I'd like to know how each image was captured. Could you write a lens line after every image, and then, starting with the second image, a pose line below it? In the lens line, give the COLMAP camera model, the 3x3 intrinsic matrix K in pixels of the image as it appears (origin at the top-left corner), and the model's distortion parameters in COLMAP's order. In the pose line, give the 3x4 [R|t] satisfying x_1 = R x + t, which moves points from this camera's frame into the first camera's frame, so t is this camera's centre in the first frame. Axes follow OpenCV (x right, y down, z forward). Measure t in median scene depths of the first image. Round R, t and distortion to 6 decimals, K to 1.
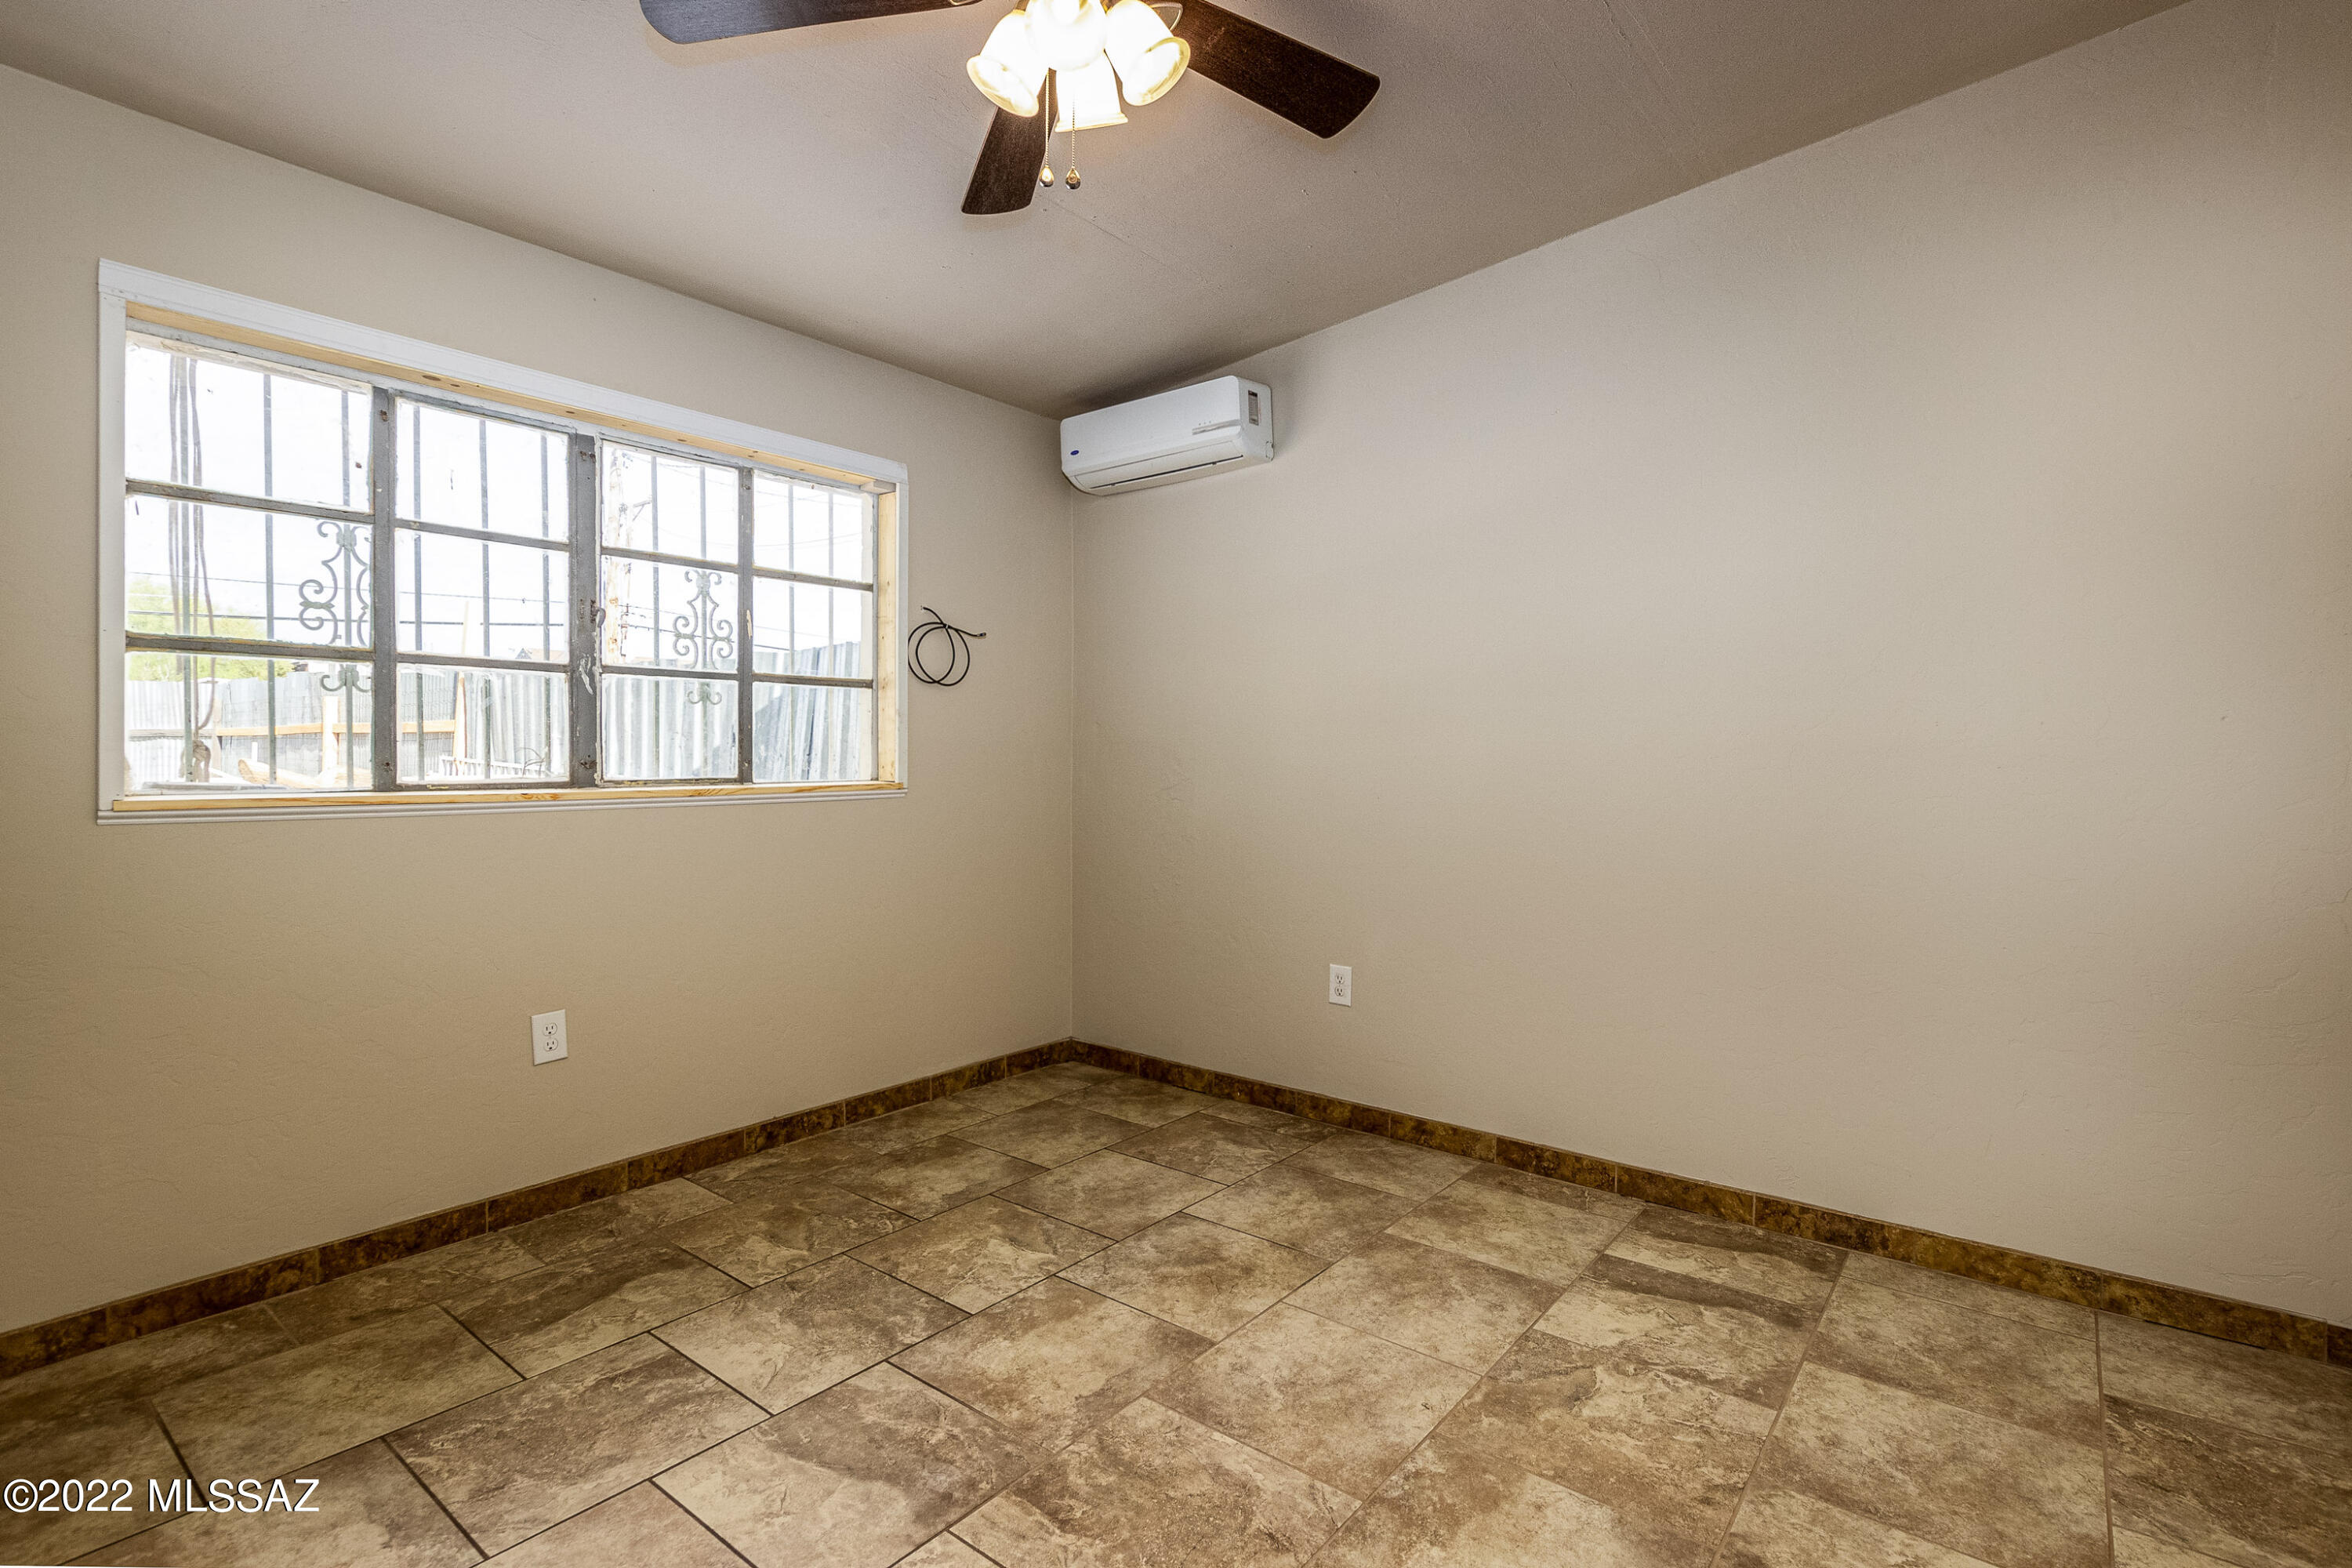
lens RADIAL K [[1112.7, 0, 1184.9], [0, 1112.7, 773.0], [0, 0, 1]] dist [-0.004376, -0.001667]
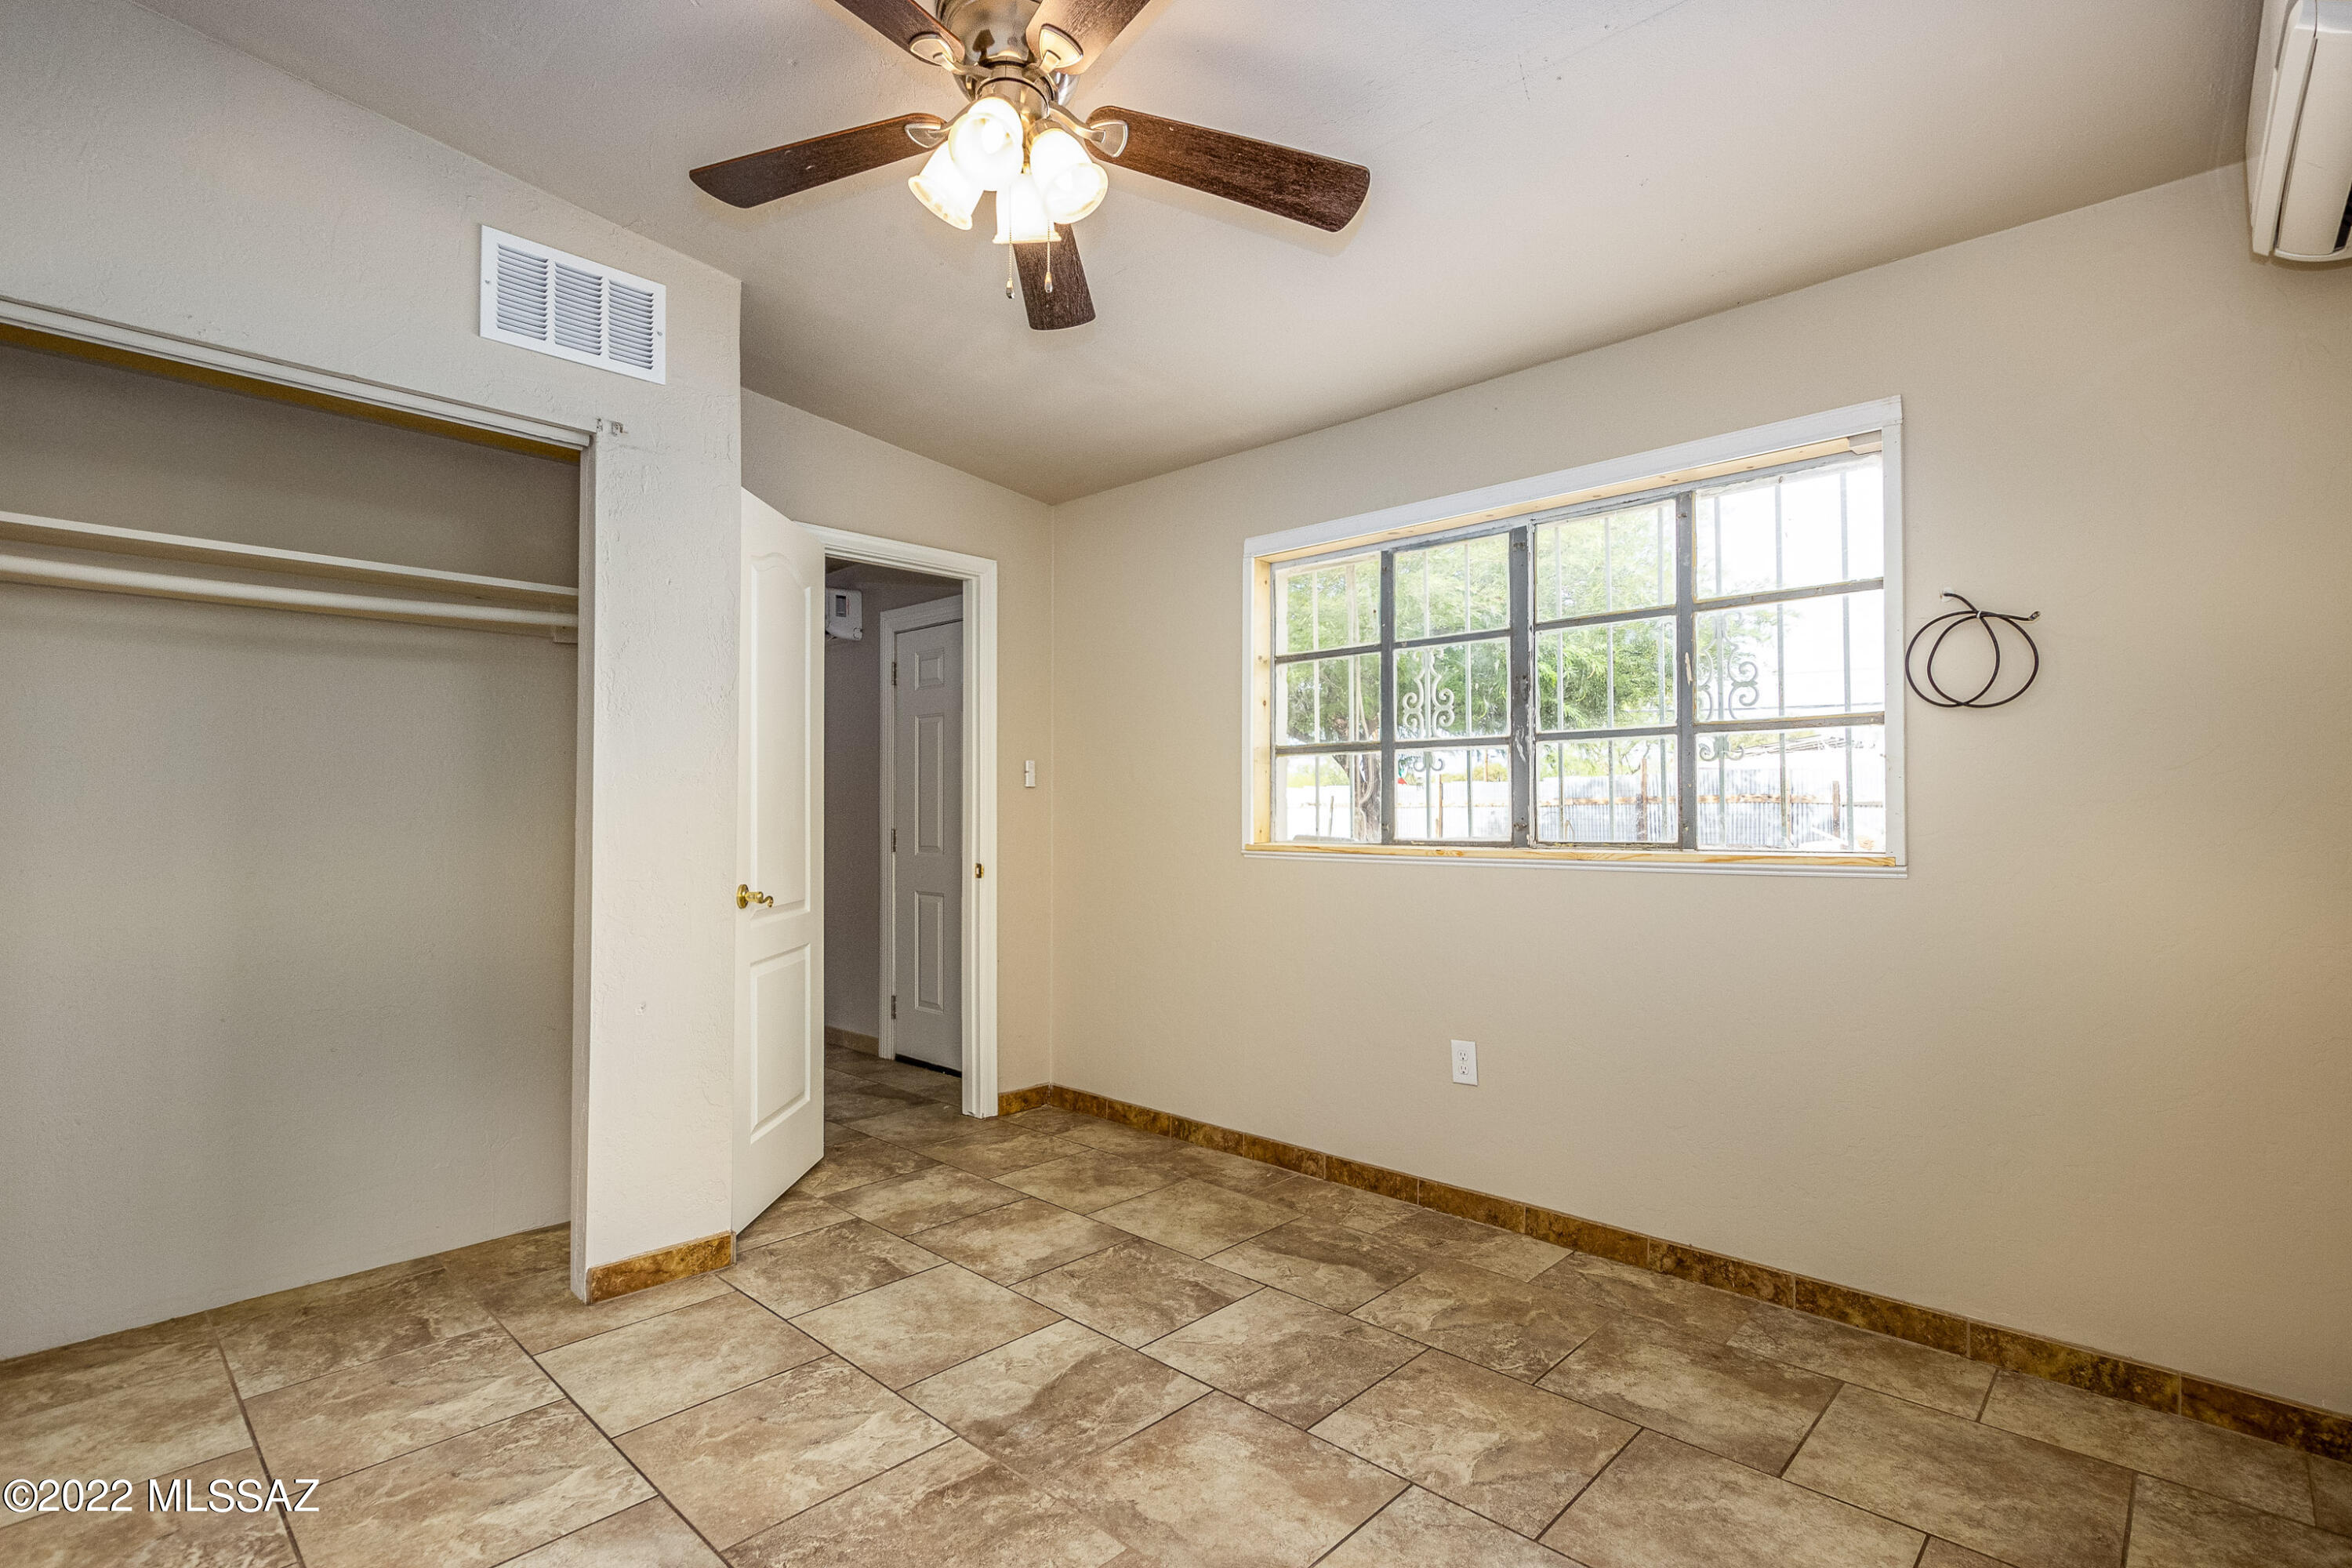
lens RADIAL K [[1112.7, 0, 1173.2], [0, 1112.7, 795.3], [0, 0, 1]] dist [-0.004376, -0.001667]
pose [[-0.096000, -0.021768, -0.995143, 0.619185], [-0.016219, 0.999662, -0.020302, -0.011294], [0.995249, 0.014191, -0.096320, 0.815903]]
